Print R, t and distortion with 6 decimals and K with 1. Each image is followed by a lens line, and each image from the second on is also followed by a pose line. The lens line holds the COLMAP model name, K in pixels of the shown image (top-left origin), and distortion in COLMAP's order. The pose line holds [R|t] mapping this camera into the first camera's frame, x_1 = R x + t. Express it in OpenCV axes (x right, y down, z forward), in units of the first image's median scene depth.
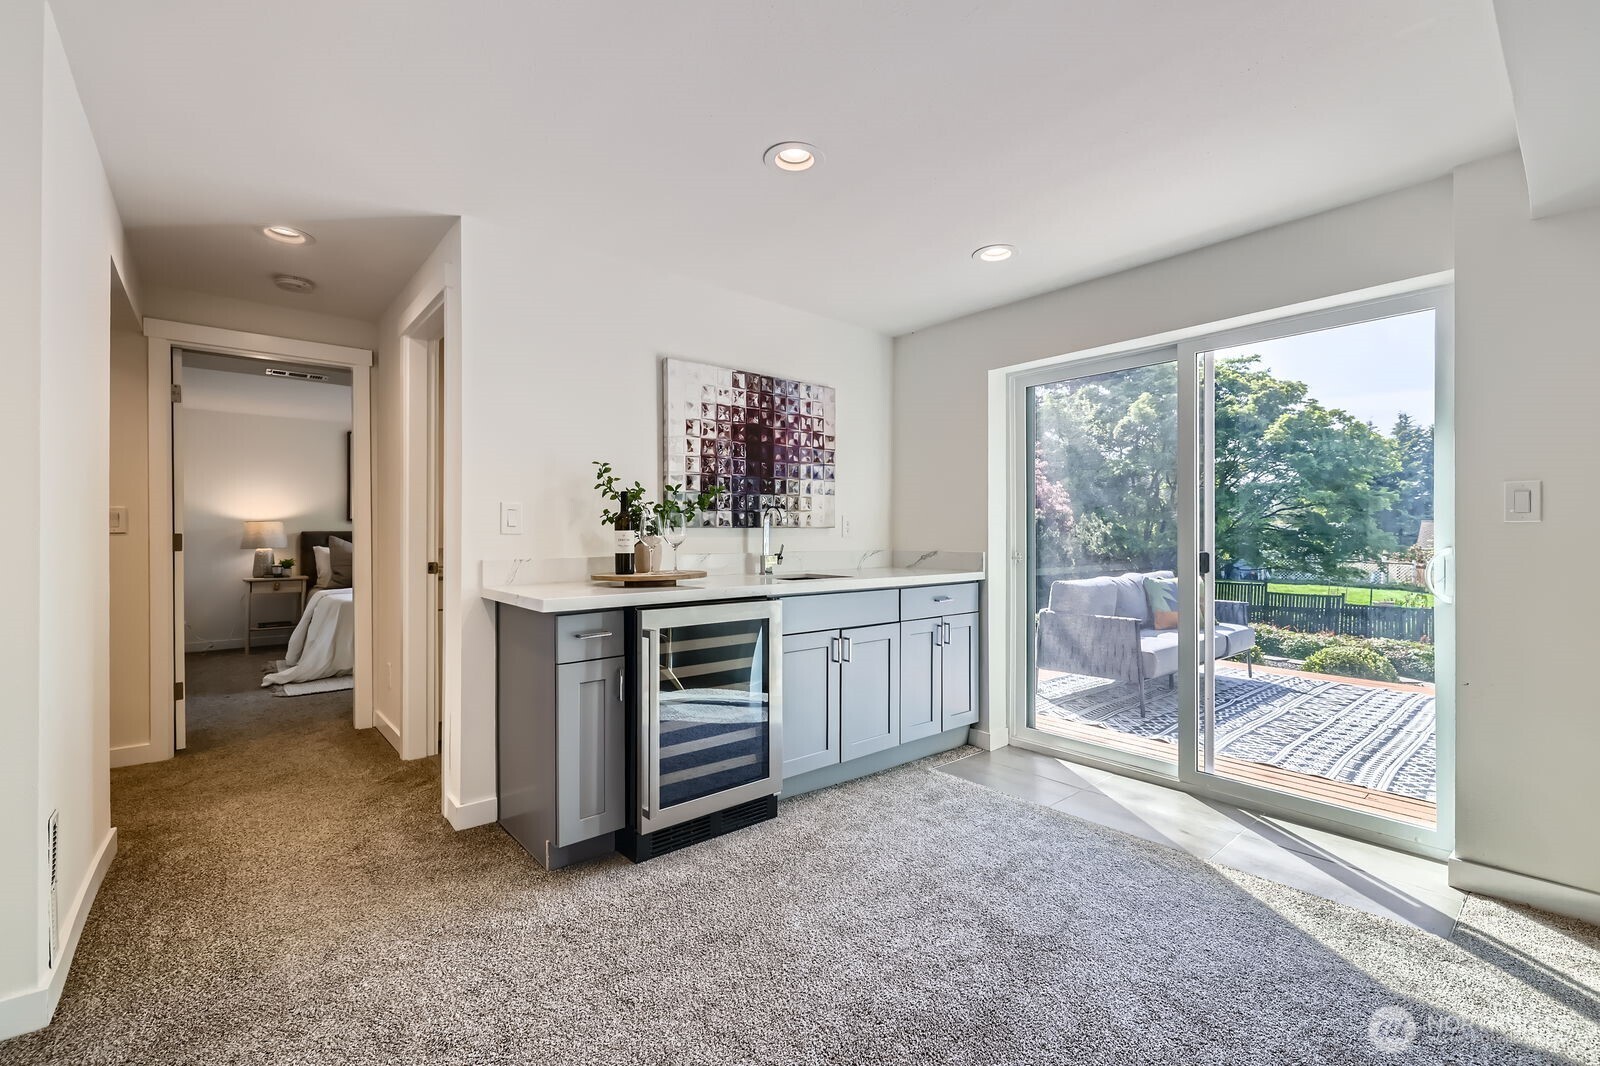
lens RADIAL K [[668.4, 0, 809.1], [0, 668.4, 533.5], [0, 0, 1]] dist [-0.000957, -0.000752]
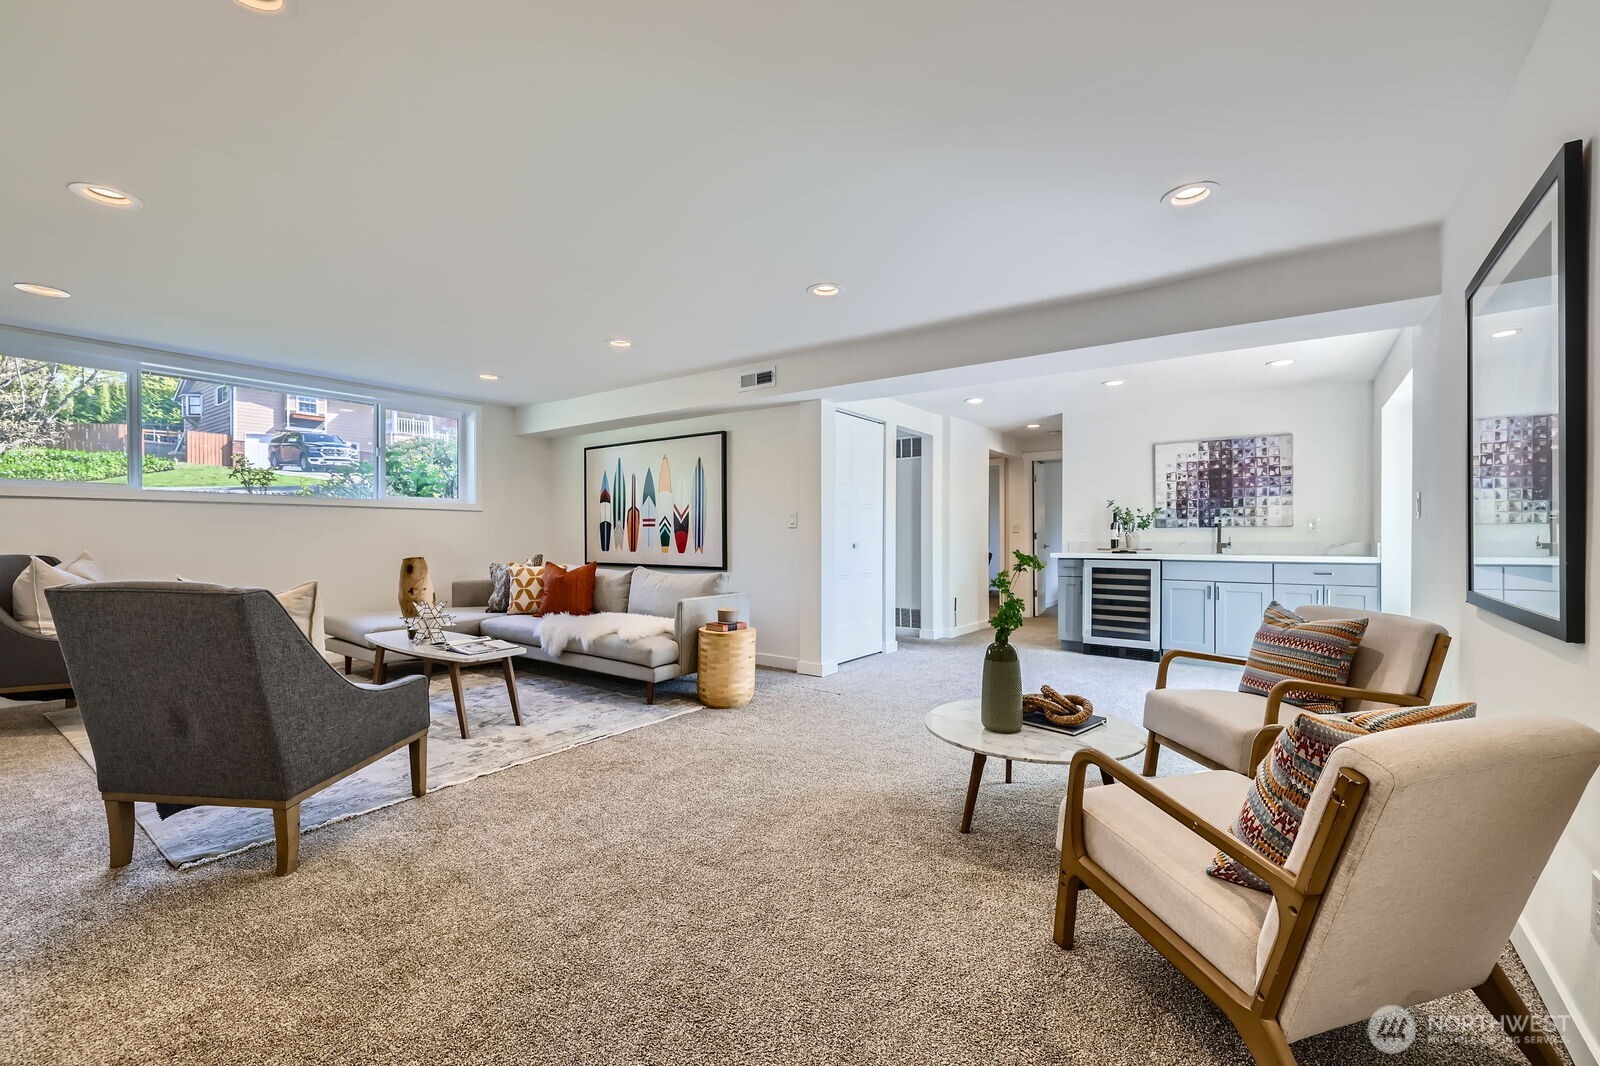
lens RADIAL K [[668.4, 0, 807.4], [0, 668.4, 535.6], [0, 0, 1]] dist [-0.000957, -0.000752]
pose [[0.250270, 0.001717, -0.968175, 1.333684], [0.004923, 0.999983, 0.003047, 0.002748], [0.968164, -0.005529, 0.250257, -0.481051]]
